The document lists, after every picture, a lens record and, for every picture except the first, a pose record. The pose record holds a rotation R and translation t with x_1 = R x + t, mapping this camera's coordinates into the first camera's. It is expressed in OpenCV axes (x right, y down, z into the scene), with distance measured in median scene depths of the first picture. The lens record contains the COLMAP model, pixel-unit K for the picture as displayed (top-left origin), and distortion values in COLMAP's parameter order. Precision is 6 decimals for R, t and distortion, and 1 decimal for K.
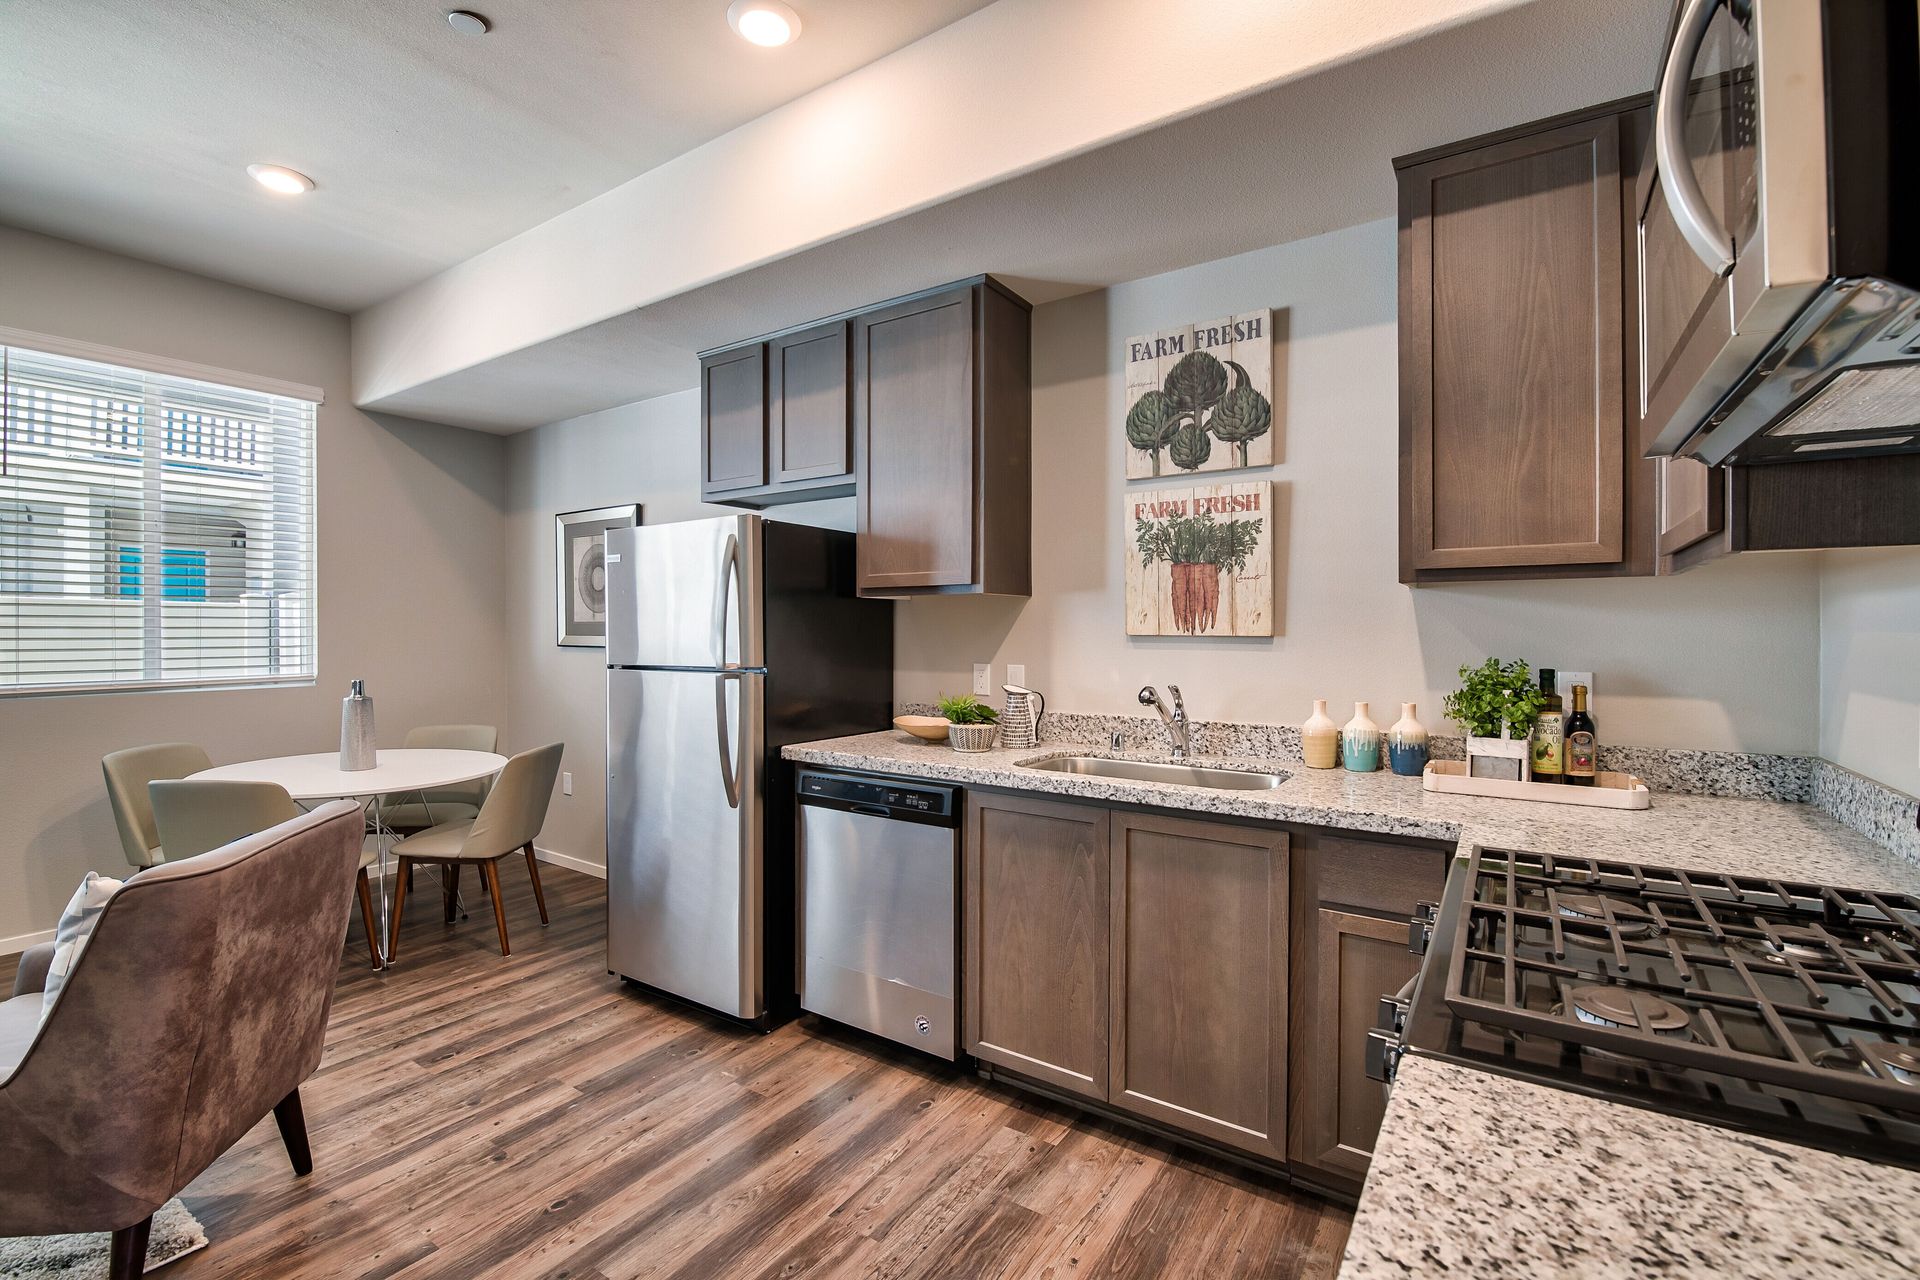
lens RADIAL K [[835.8, 0, 959.5], [0, 835.8, 635.4], [0, 0, 1]] dist [-0.003716, -0.008212]
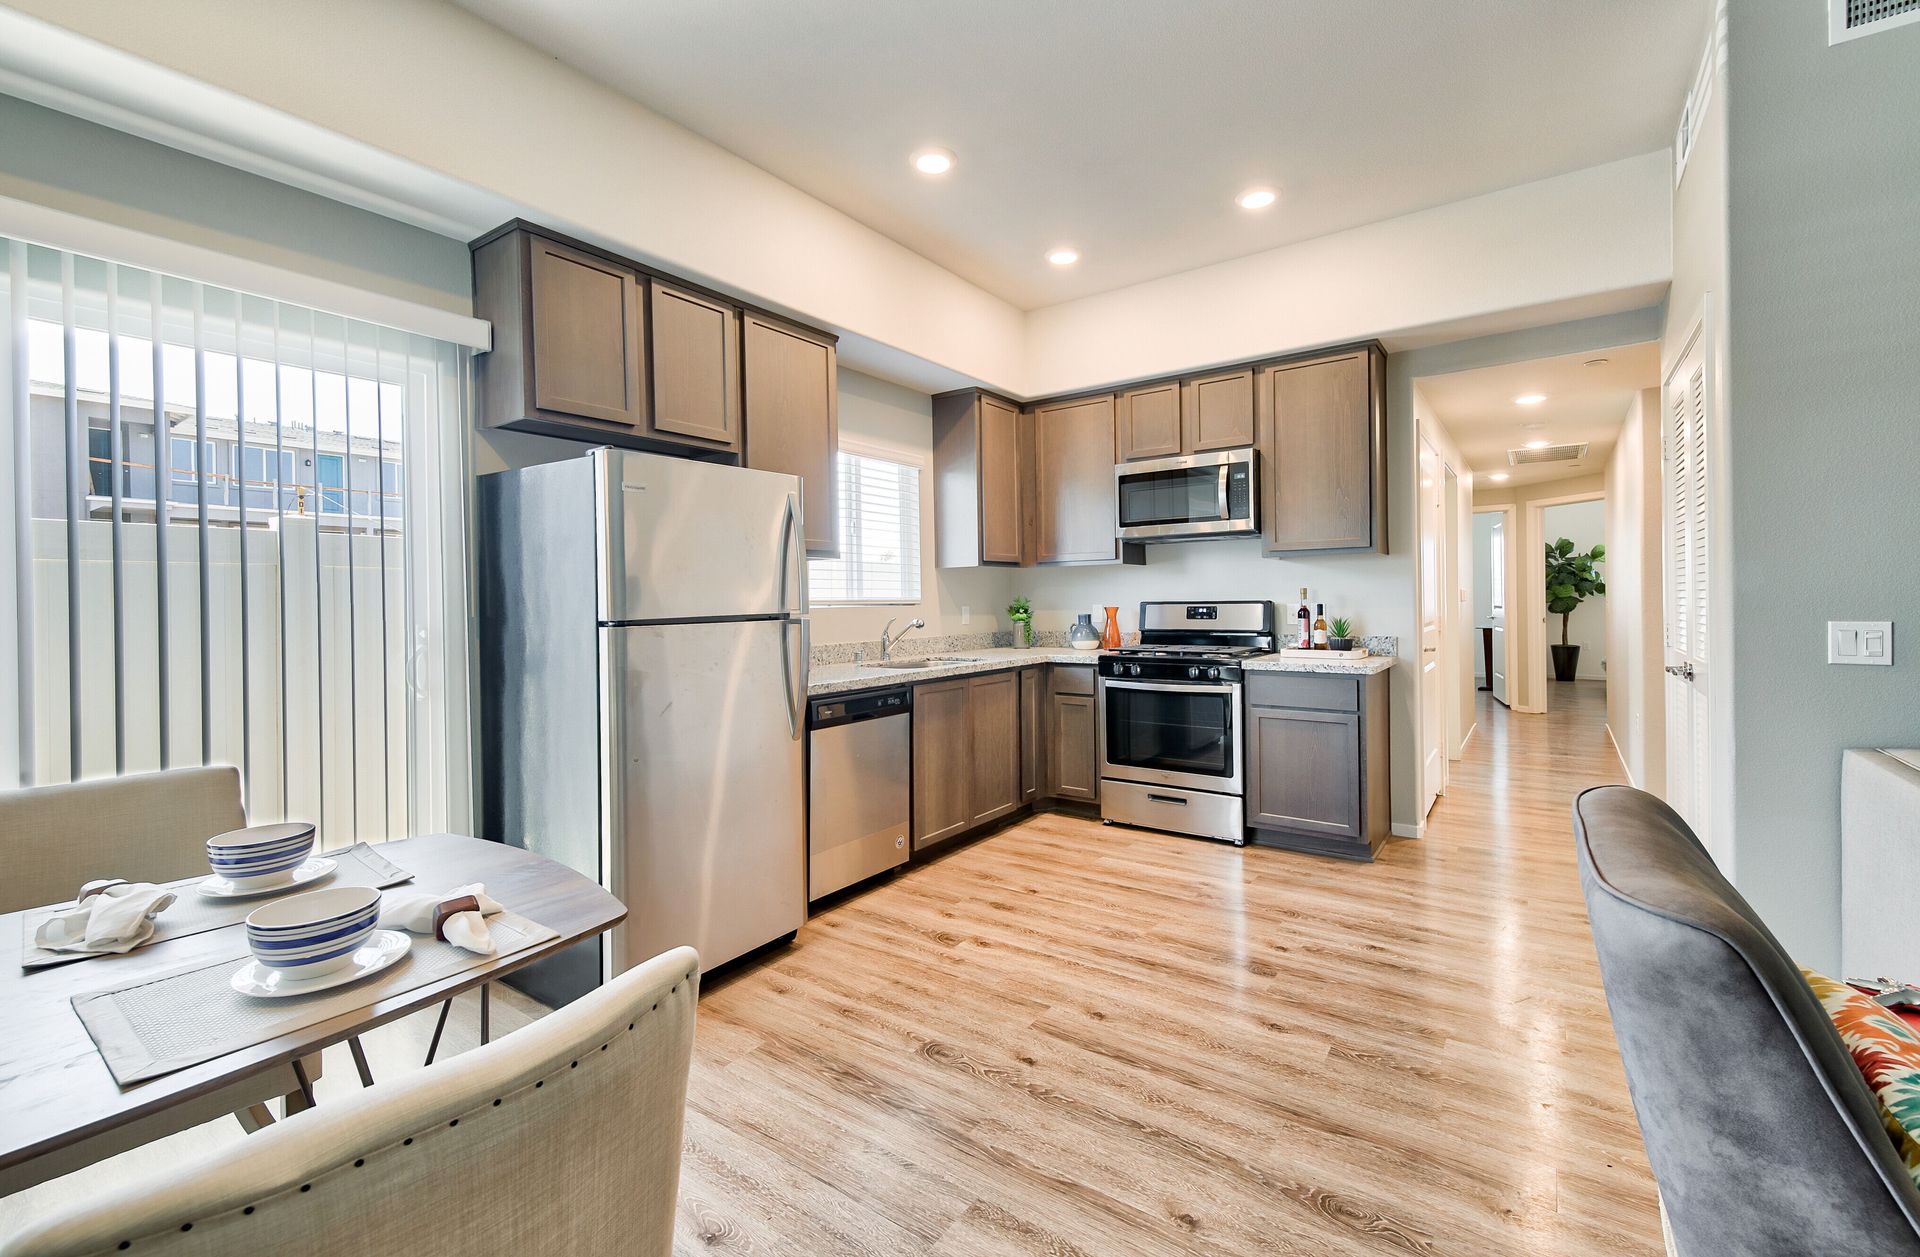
lens RADIAL K [[815.5, 0, 955.5], [0, 815.5, 613.1], [0, 0, 1]] dist [0.001671, -0.000018]
pose [[0.035289, -0.013730, 0.999283, -1.358016], [0.023053, 0.999651, 0.012921, 0.025276], [-0.999111, 0.022581, 0.035593, 0.755636]]
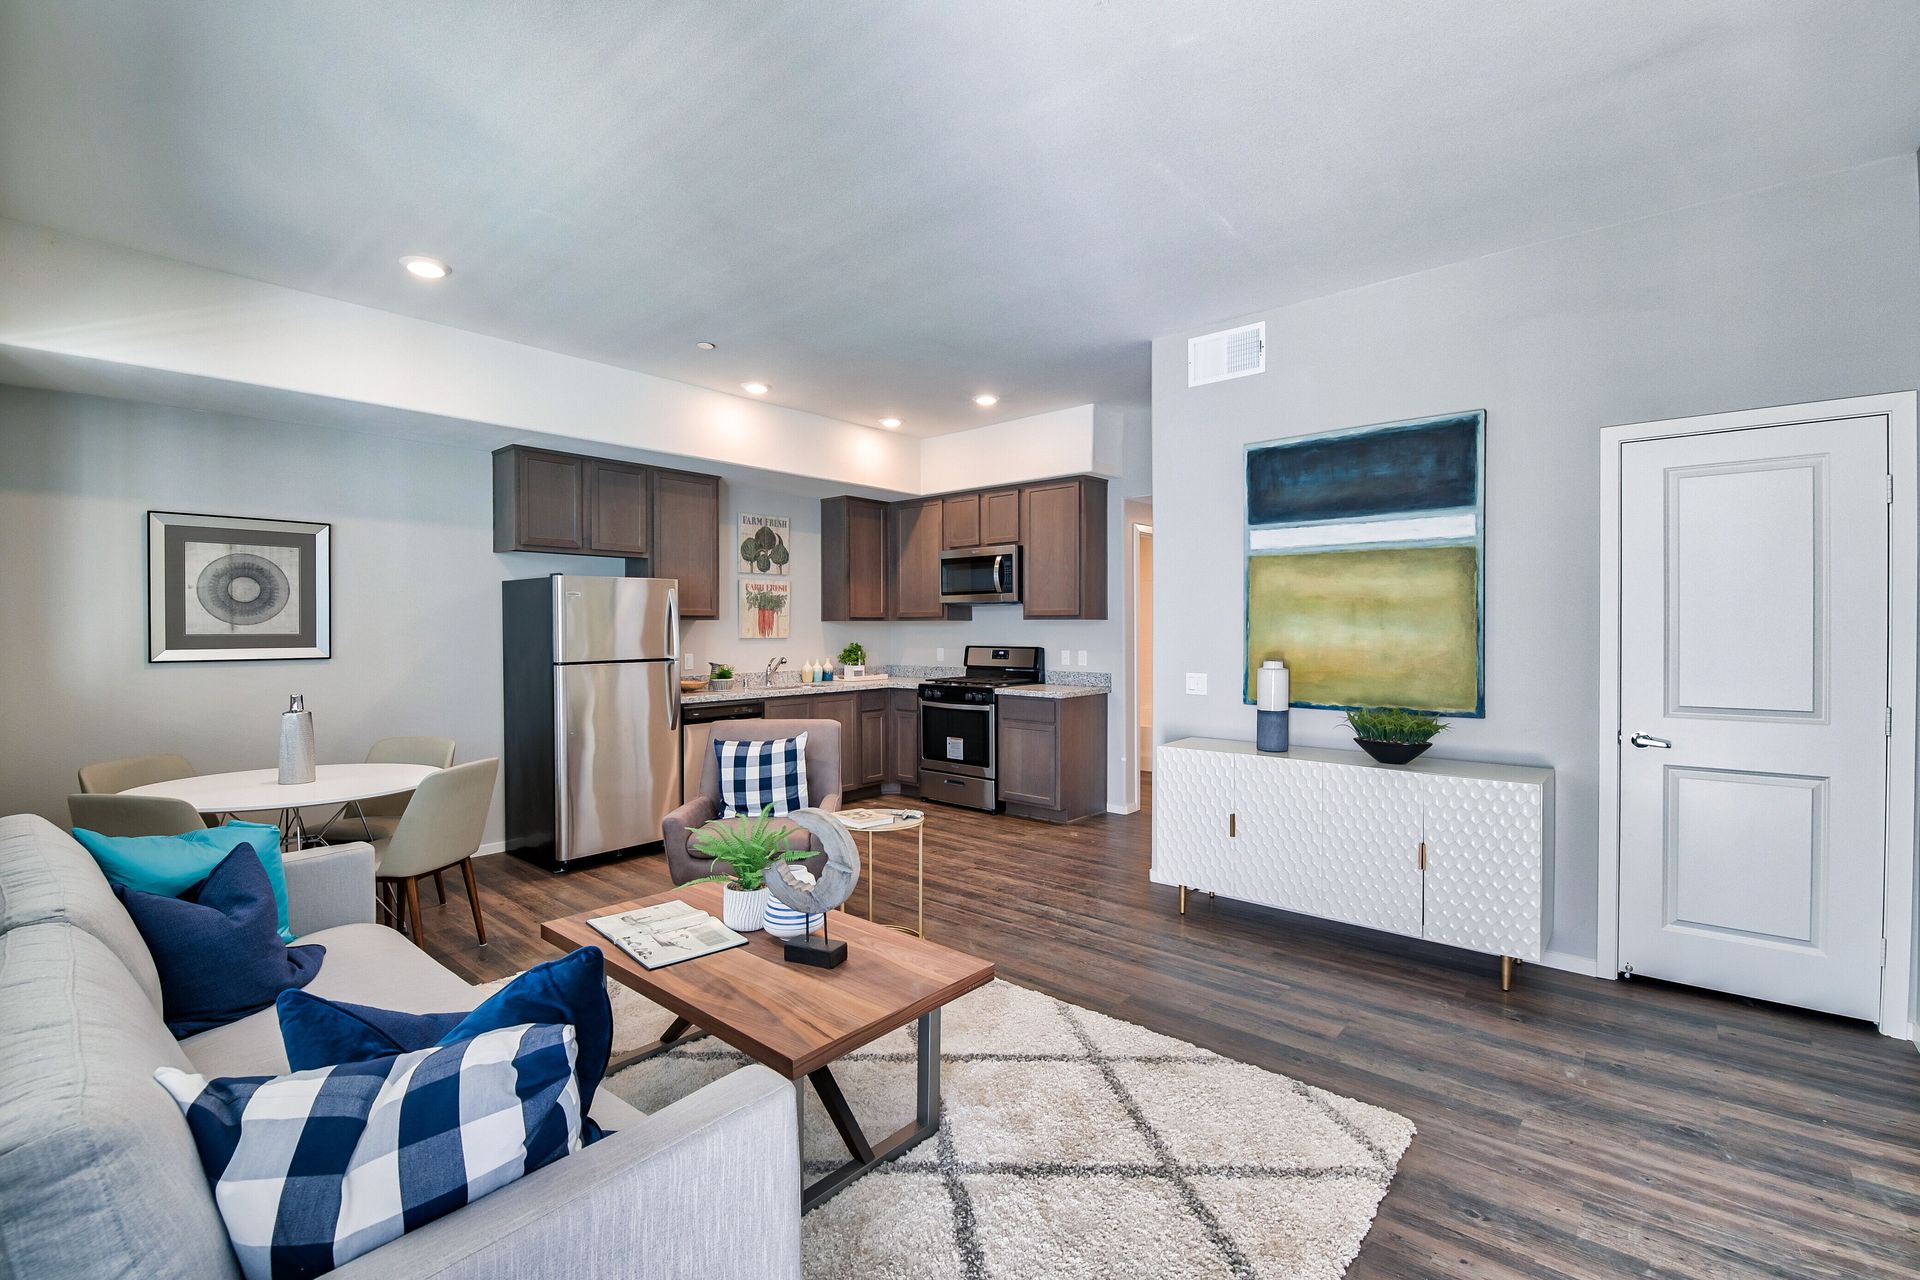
lens RADIAL K [[830.5, 0, 957.5], [0, 830.5, 633.8], [0, 0, 1]] dist [-0.000995, -0.010931]
pose [[0.128916, -0.008788, 0.991617, -2.111362], [0.010200, 0.999920, 0.007535, -0.024891], [-0.991603, 0.009143, 0.128995, 0.092703]]
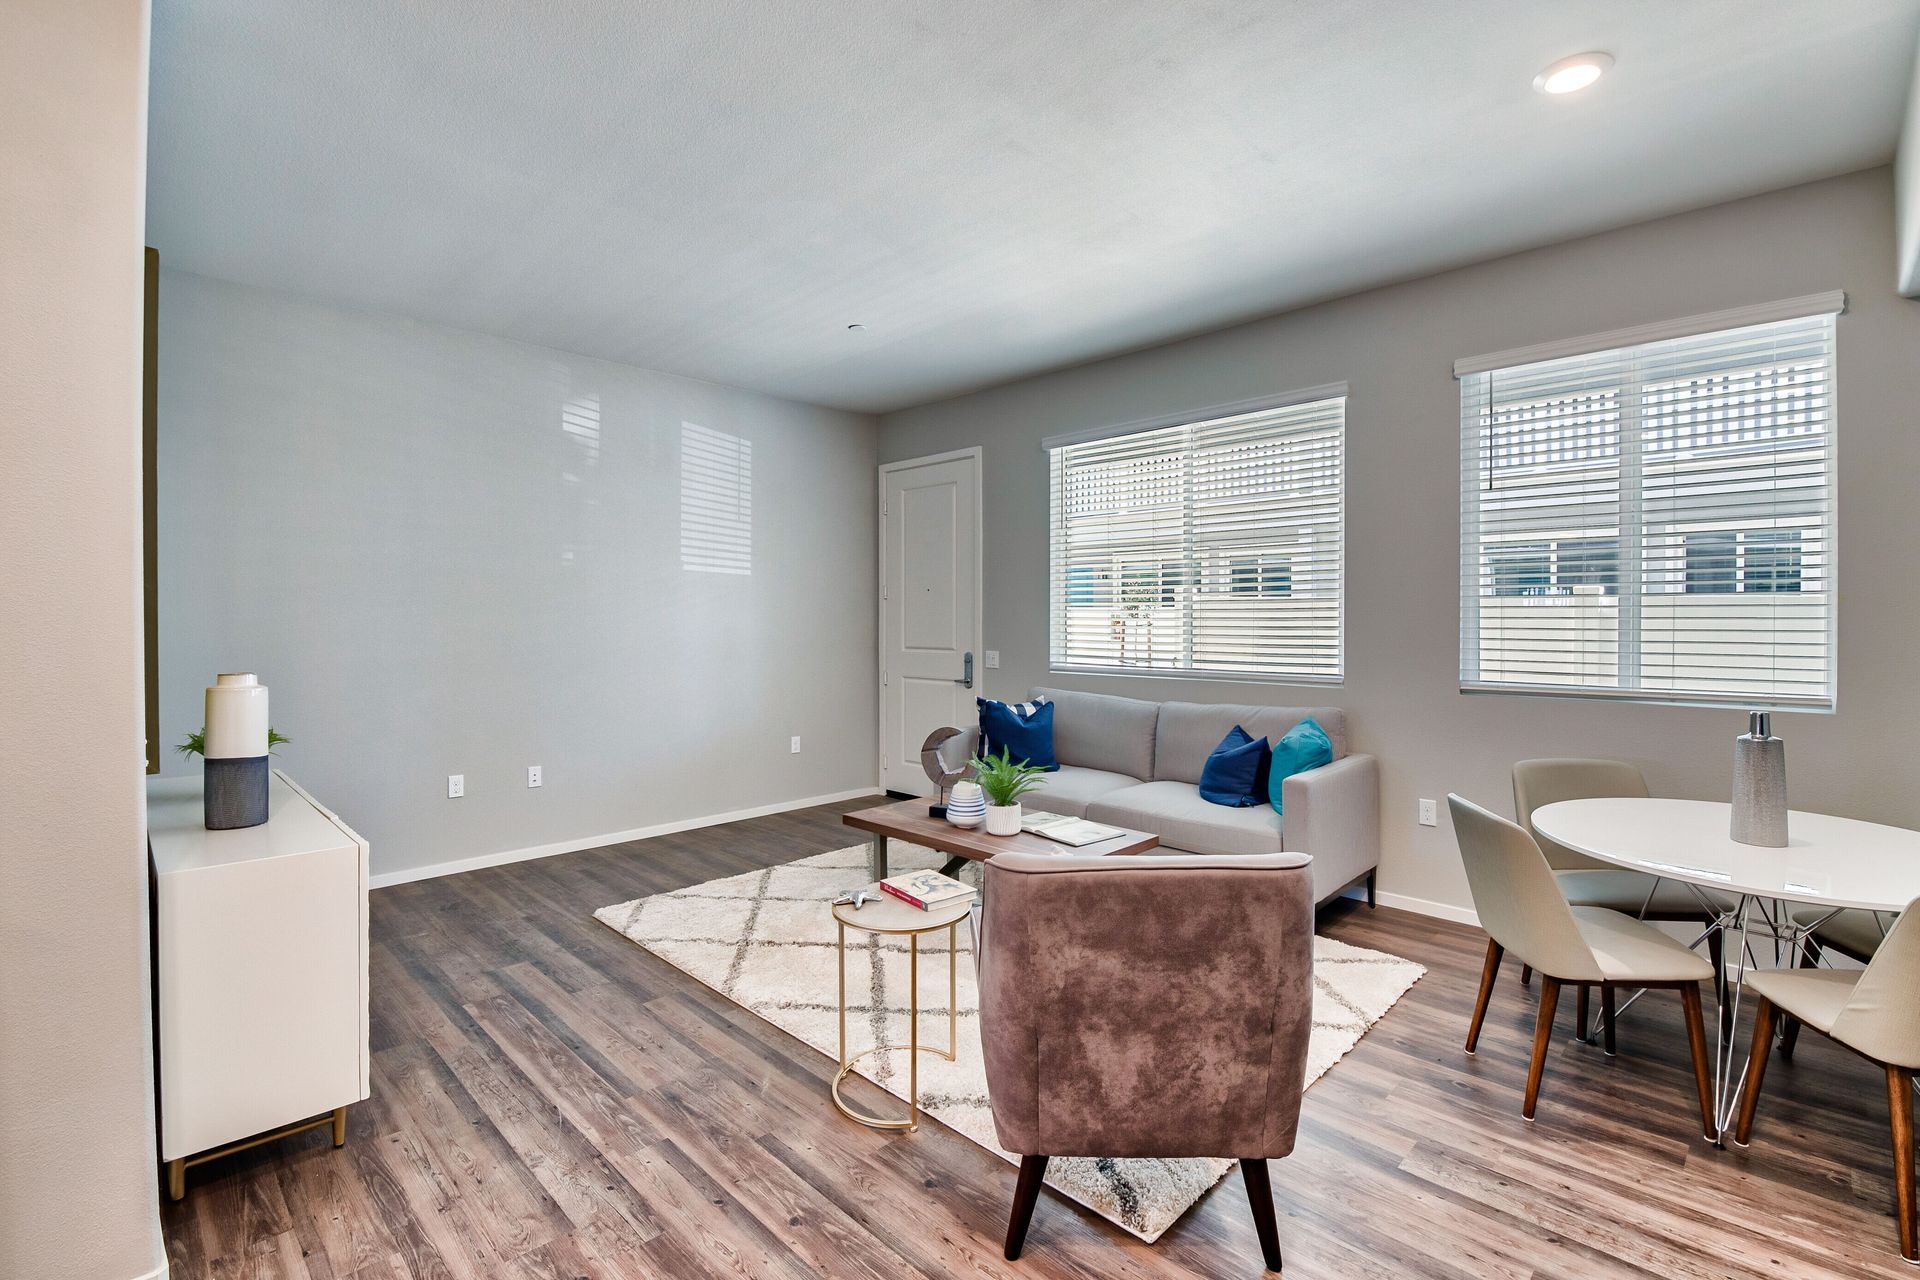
lens RADIAL K [[858.5, 0, 949.8], [0, 858.5, 621.9], [0, 0, 1]] dist [-0.000137, -0.010609]
pose [[-0.194371, 0.003440, -0.980922, 0.114708], [-0.006371, 0.999968, 0.004769, -0.024363], [0.980907, 0.007176, -0.194343, 0.629585]]
